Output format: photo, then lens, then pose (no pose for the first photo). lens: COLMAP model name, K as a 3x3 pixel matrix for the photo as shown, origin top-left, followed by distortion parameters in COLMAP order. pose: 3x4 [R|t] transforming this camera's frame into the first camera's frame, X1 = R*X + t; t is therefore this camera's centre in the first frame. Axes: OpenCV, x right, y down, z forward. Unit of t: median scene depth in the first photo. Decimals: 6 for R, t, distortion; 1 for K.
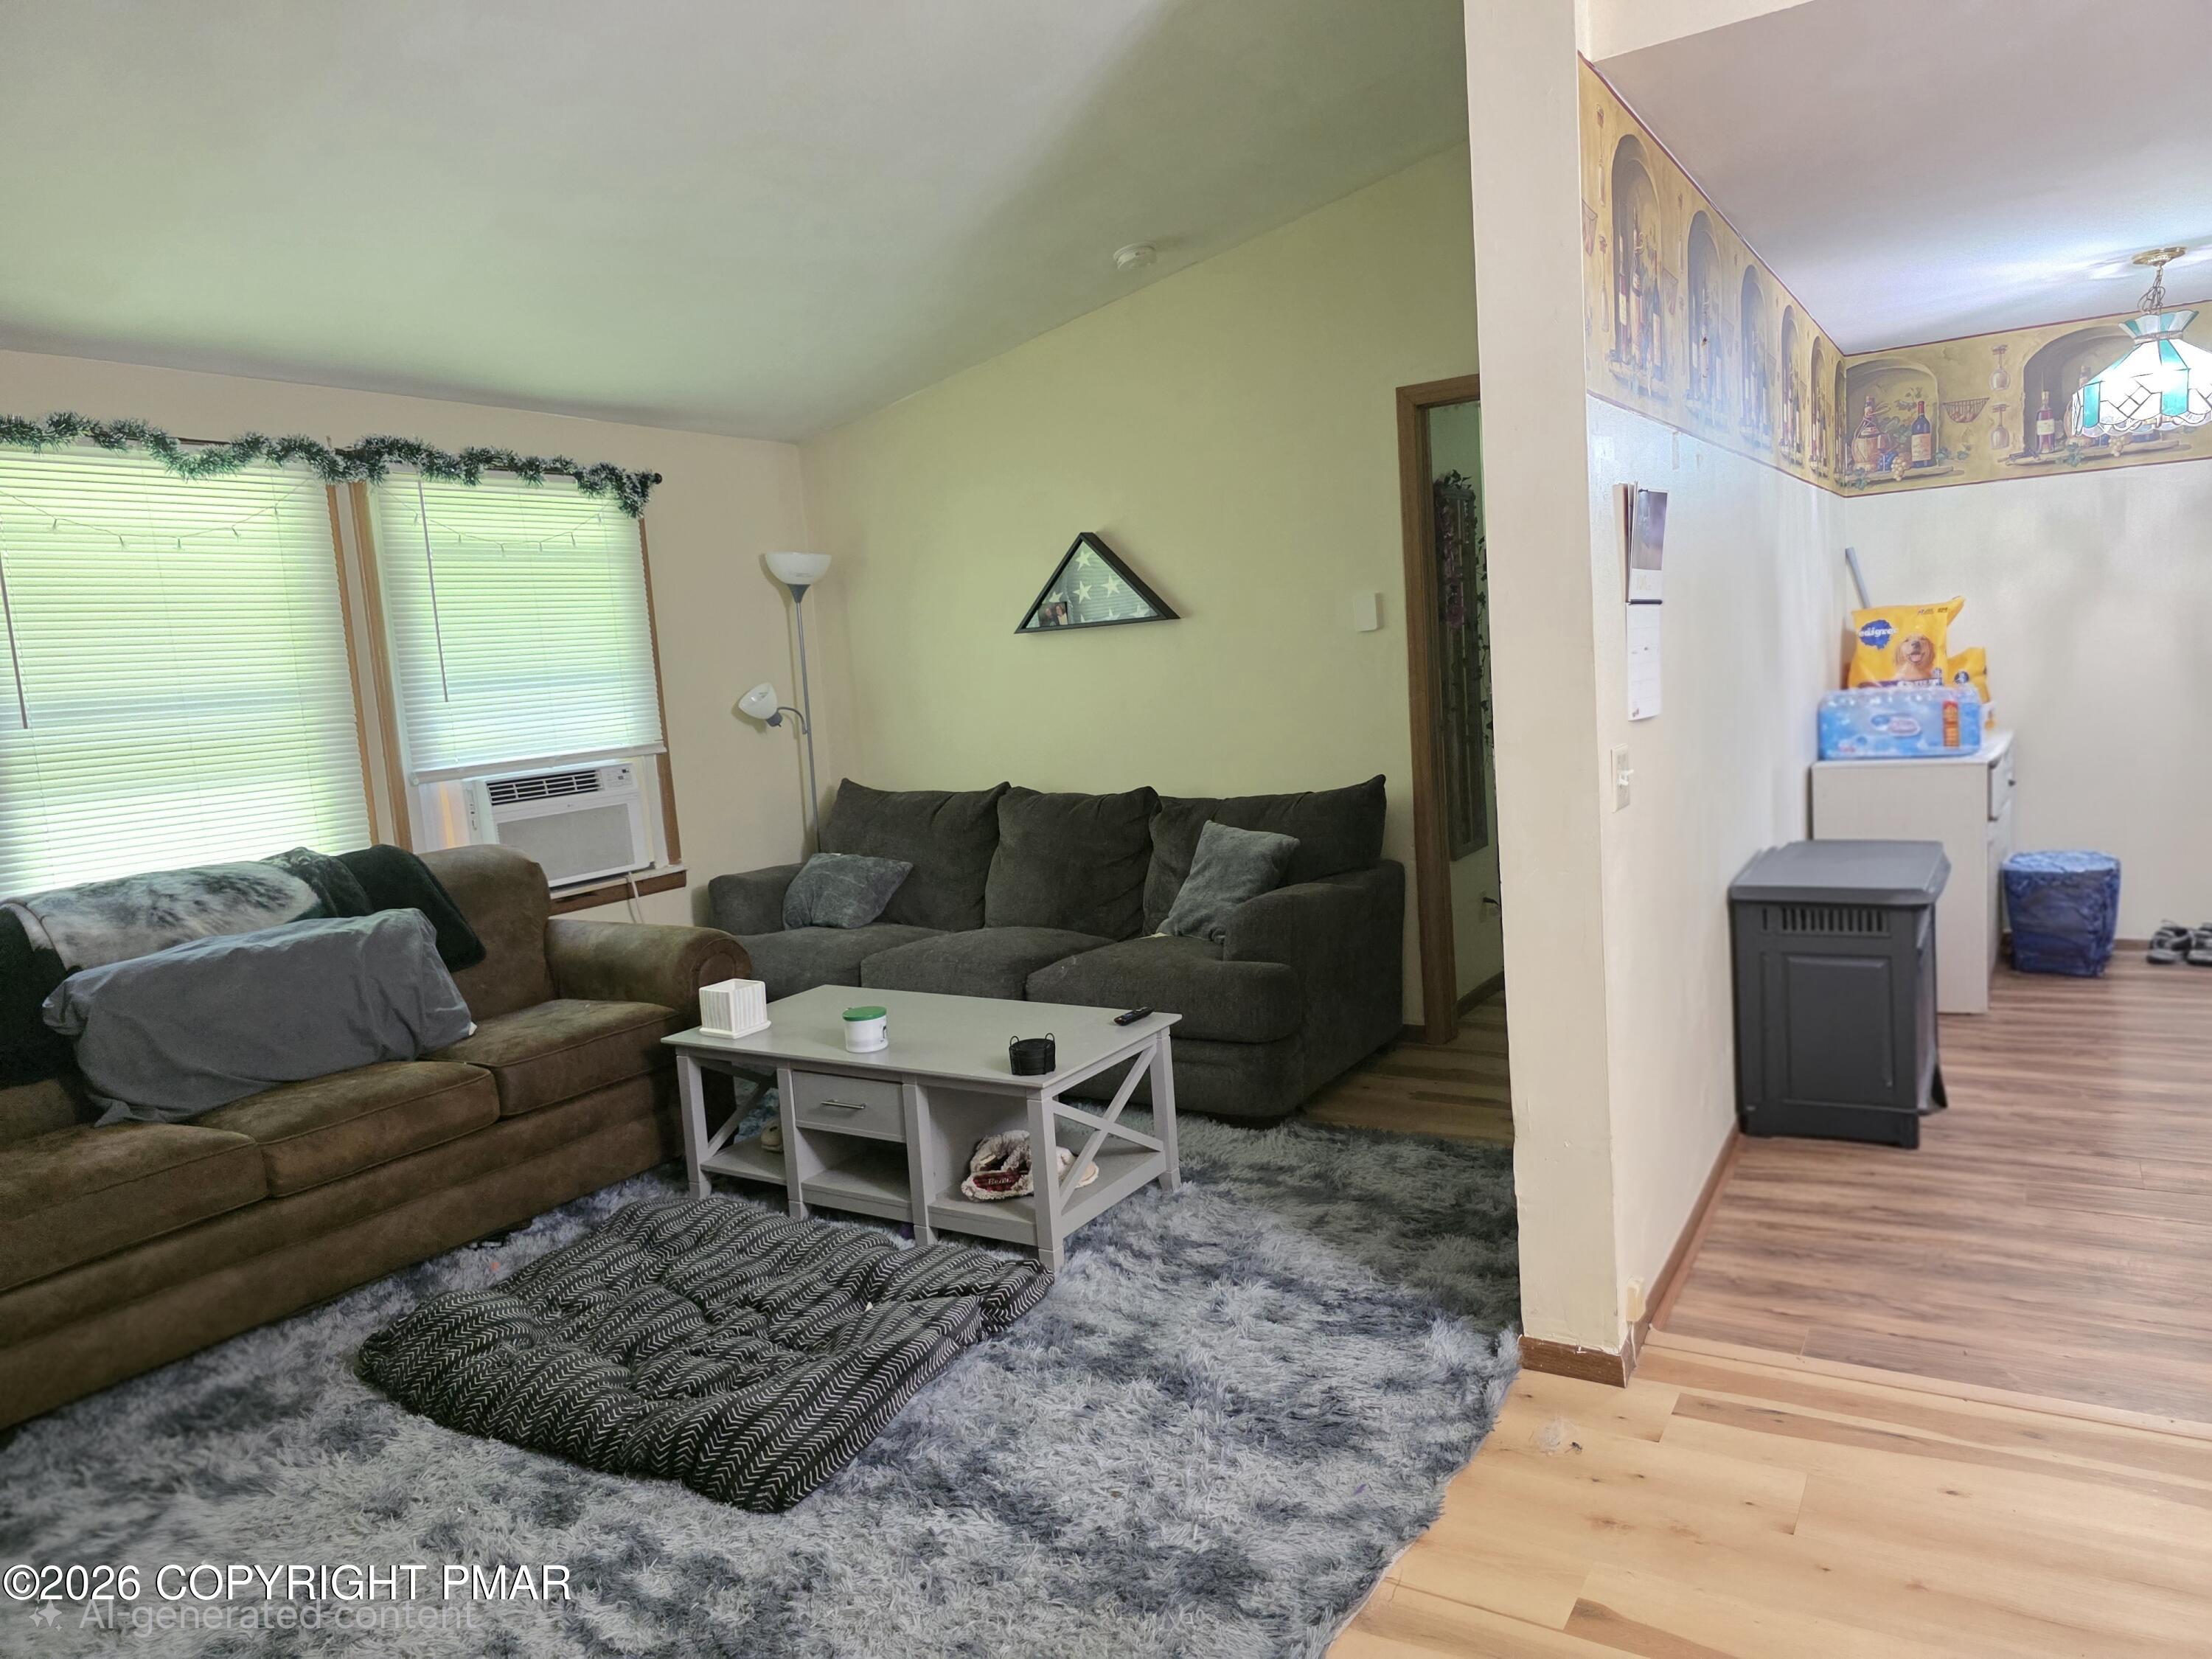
lens RADIAL K [[1493.2, 0, 1105.8], [0, 1493.2, 822.1], [0, 0, 1]] dist [0.046281, -0.039624]
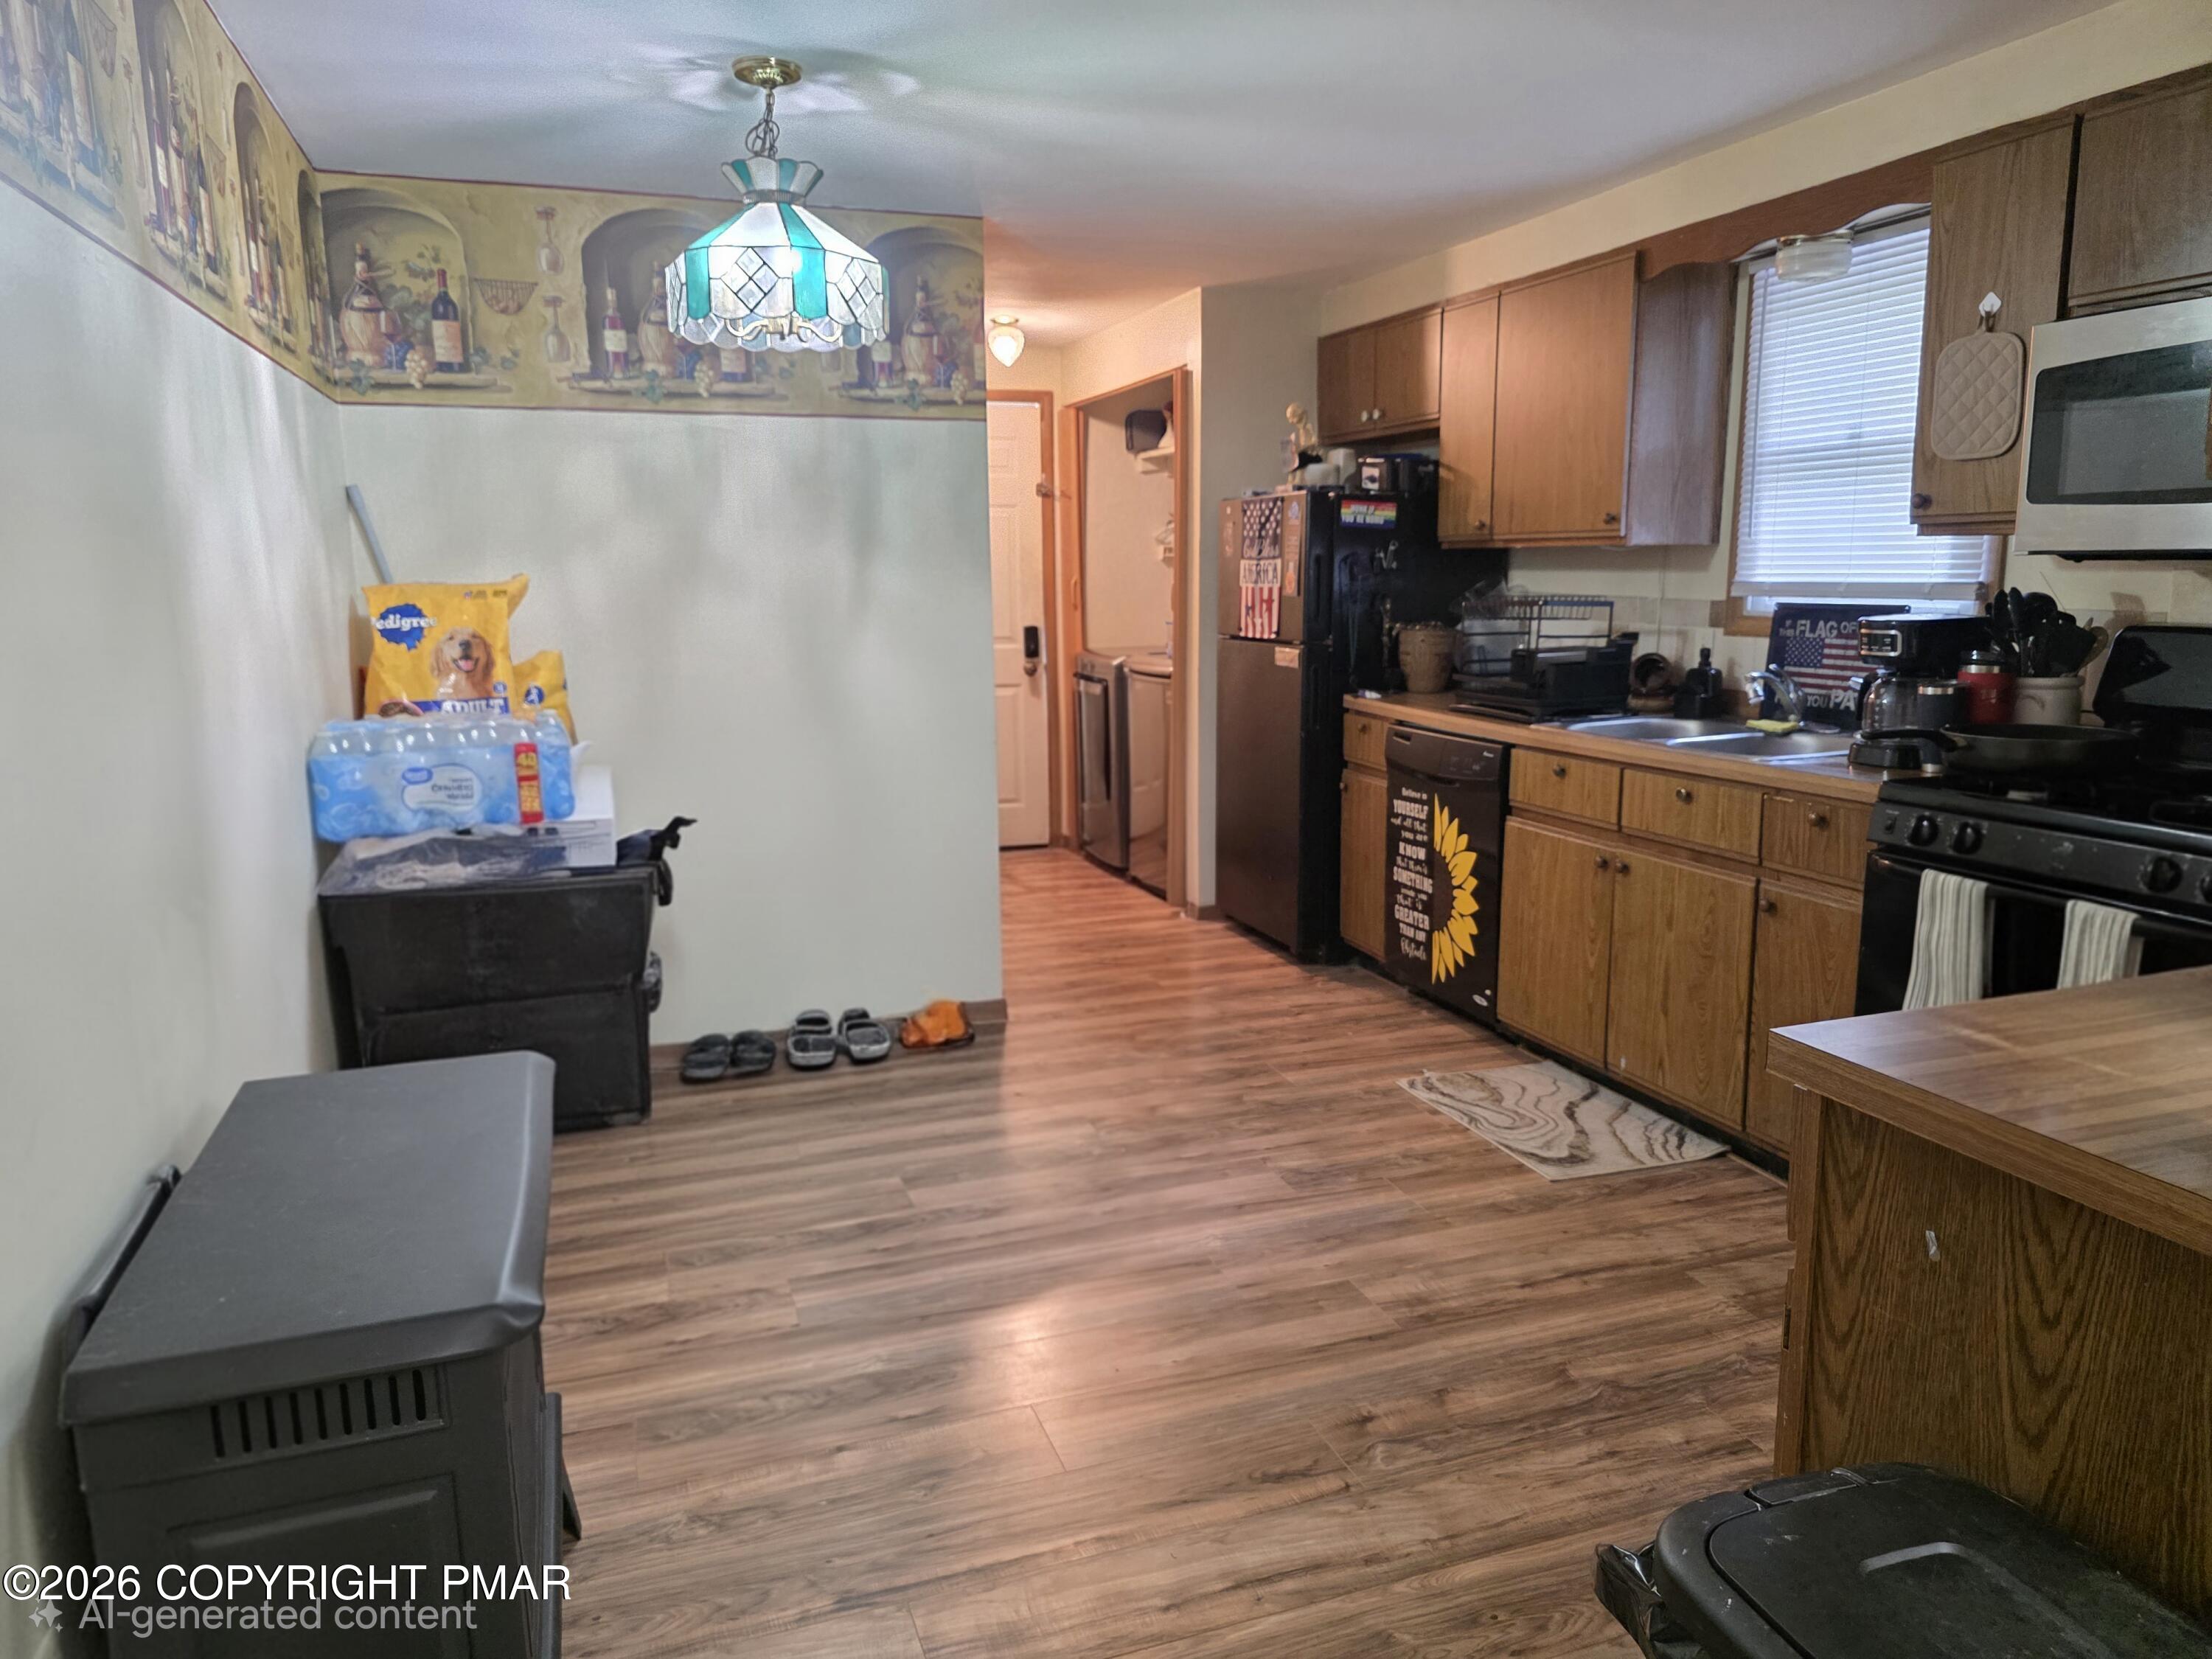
lens RADIAL K [[1493.2, 0, 1117.2], [0, 1493.2, 834.2], [0, 0, 1]] dist [0.046281, -0.039624]
pose [[0.626708, -0.073609, 0.775770, 0.203042], [0.052441, 0.997256, 0.052260, -0.054934], [-0.777488, 0.007931, 0.628848, 0.372348]]
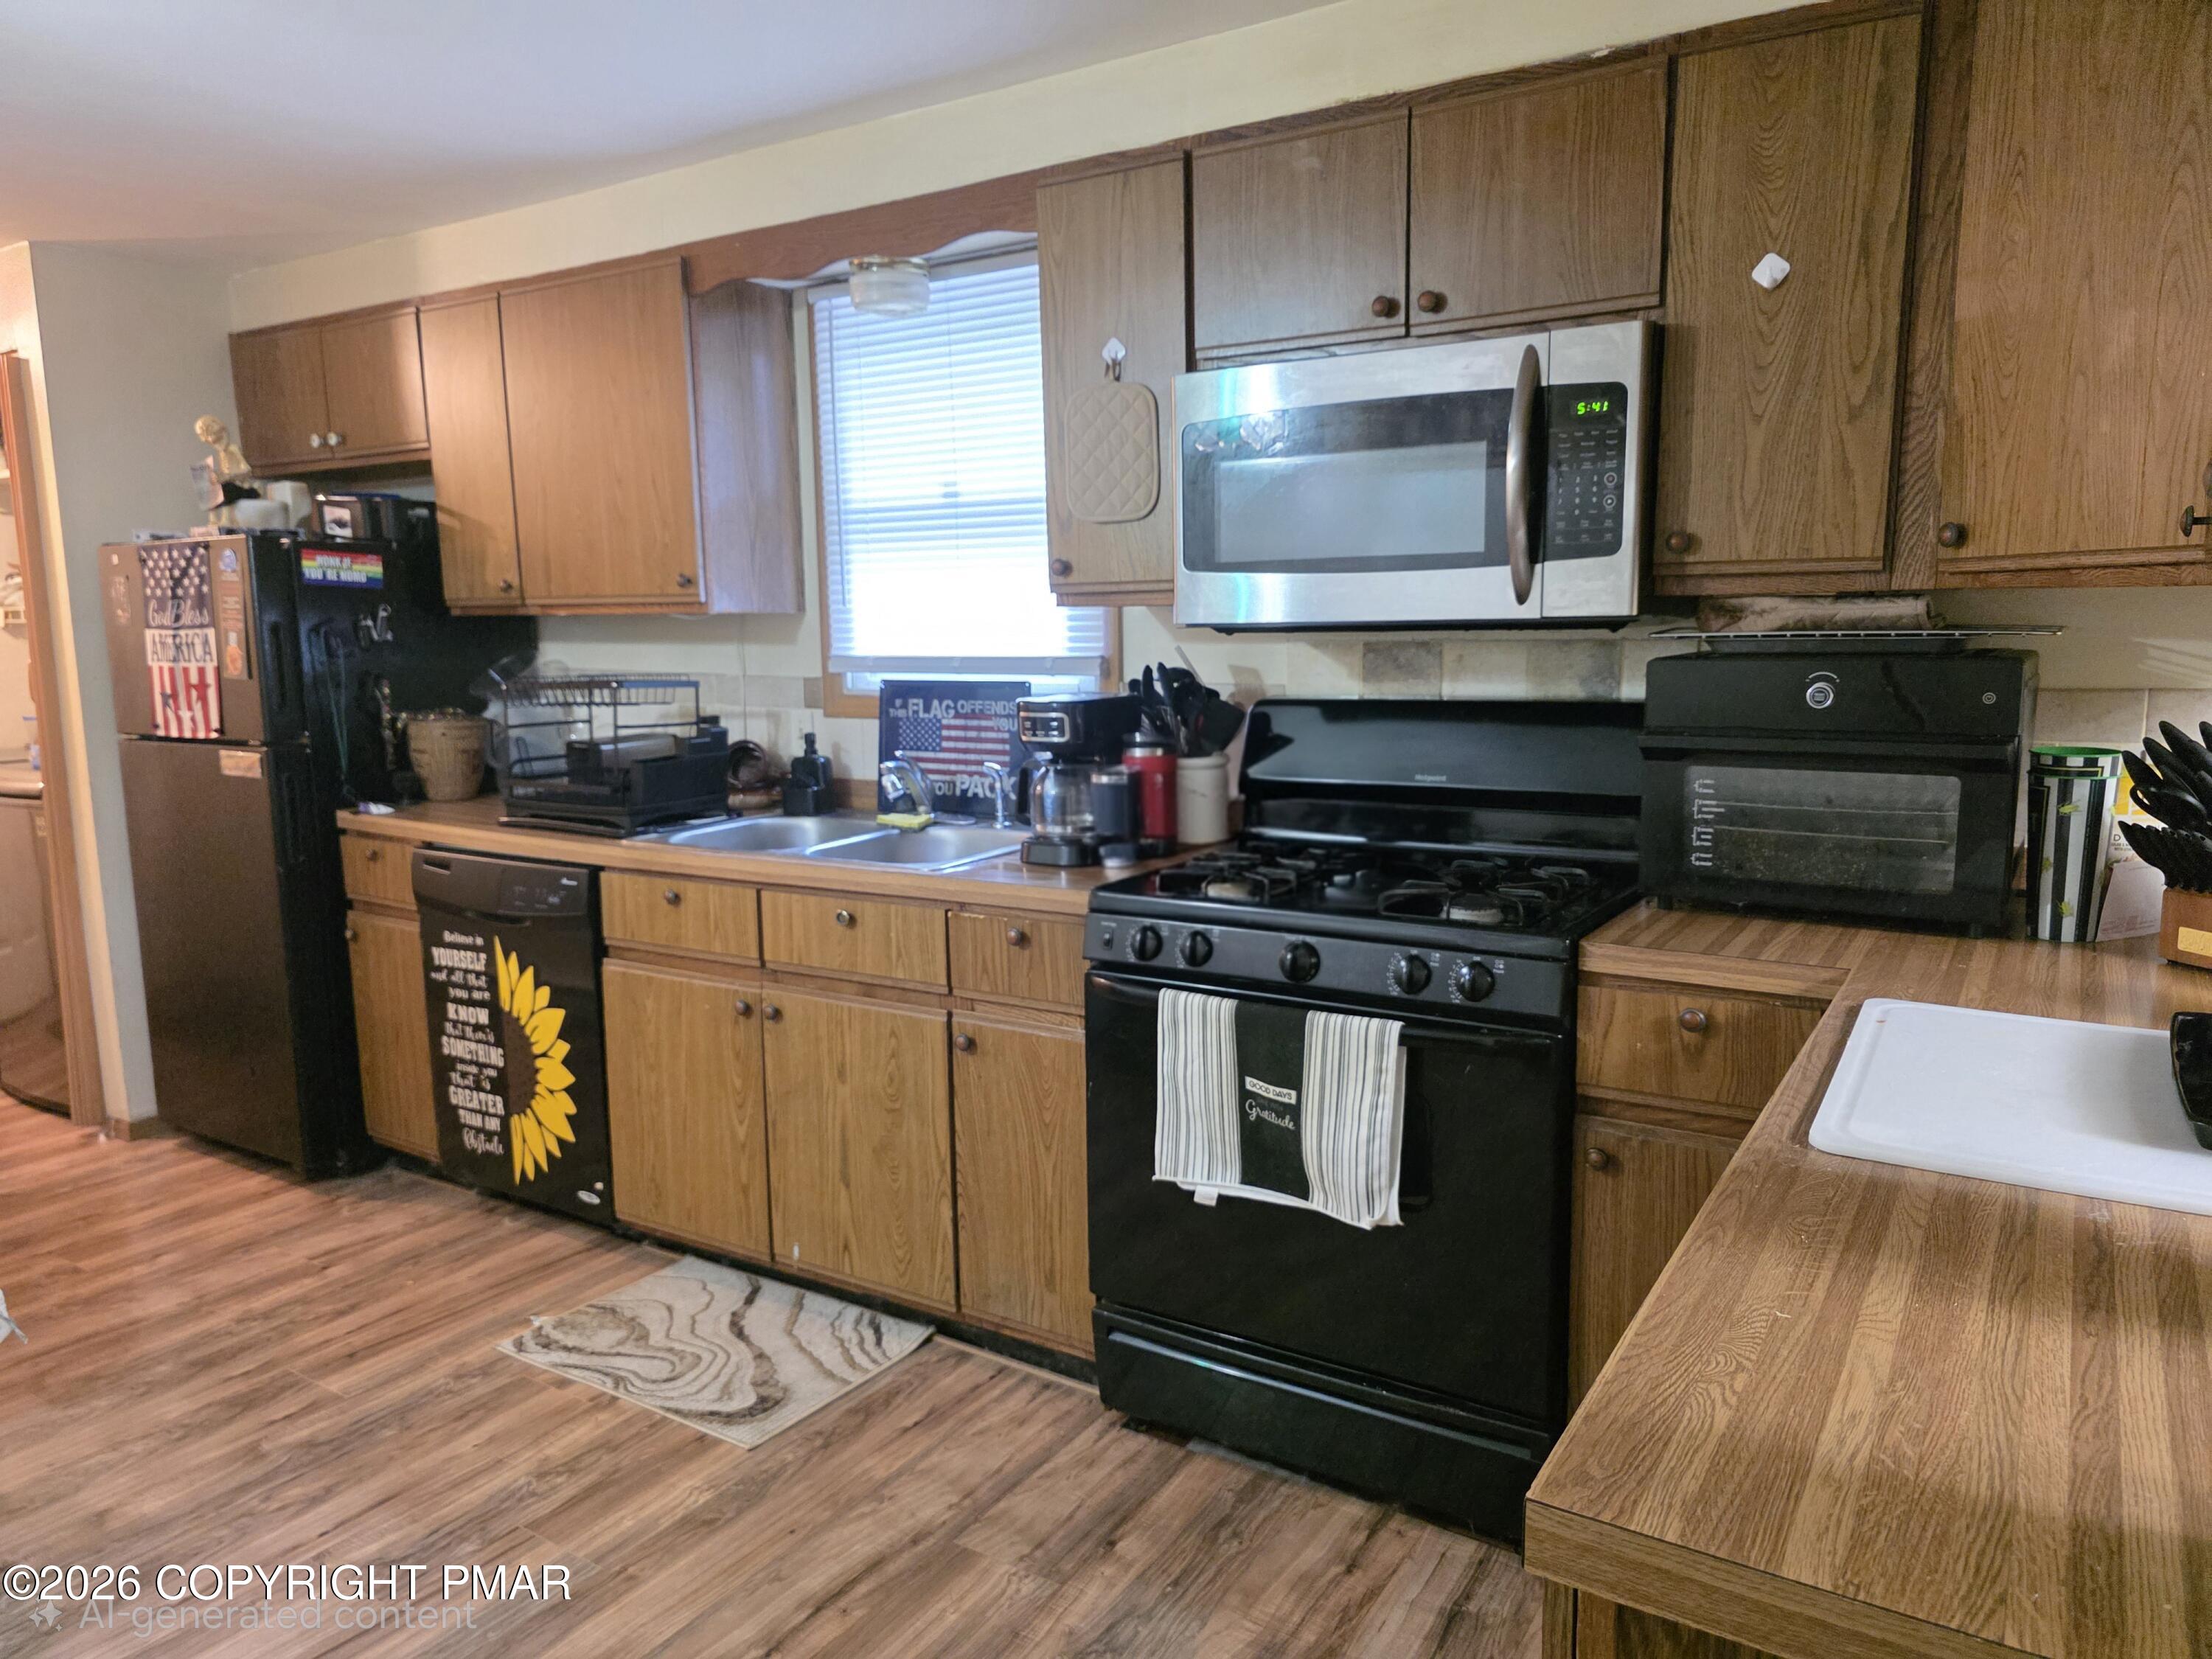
lens RADIAL K [[1493.2, 0, 1094.7], [0, 1493.2, 852.2], [0, 0, 1]] dist [0.046281, -0.039624]
pose [[0.026399, -0.082591, 0.996234, 0.327831], [0.123177, 0.989255, 0.078748, -0.076604], [-0.992034, 0.120634, 0.036288, 0.470653]]
